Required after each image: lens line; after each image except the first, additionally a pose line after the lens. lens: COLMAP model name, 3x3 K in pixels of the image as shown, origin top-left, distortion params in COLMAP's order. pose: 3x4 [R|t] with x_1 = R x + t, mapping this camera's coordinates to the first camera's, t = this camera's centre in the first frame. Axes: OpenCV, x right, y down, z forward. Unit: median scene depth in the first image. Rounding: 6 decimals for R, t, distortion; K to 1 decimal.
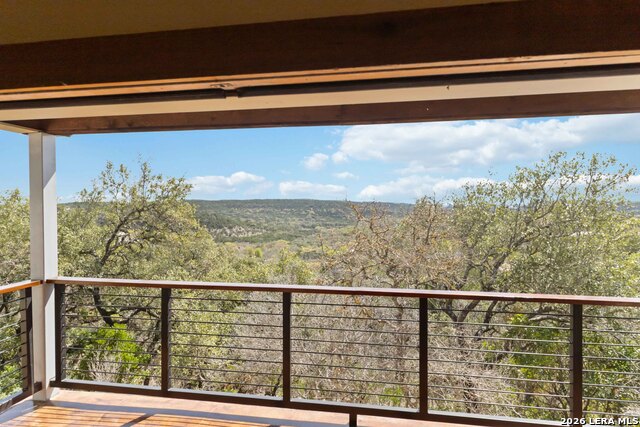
lens RADIAL K [[310.4, 0, 322.1], [0, 310.4, 213.9], [0, 0, 1]] dist [0.000336, -0.000043]
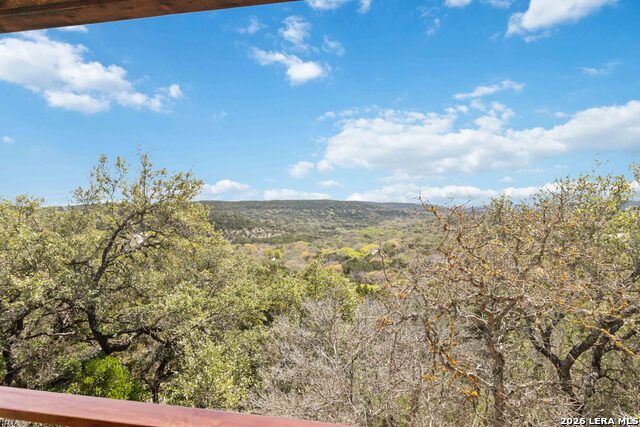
lens RADIAL K [[259.8, 0, 317.3], [0, 259.8, 215.6], [0, 0, 1]] dist [-0.002176, -0.000128]
pose [[0.999432, 0.000233, -0.033693, -0.089545], [0.000075, 0.999958, 0.009141, -0.009712], [0.033694, -0.009139, 0.999390, 0.305835]]
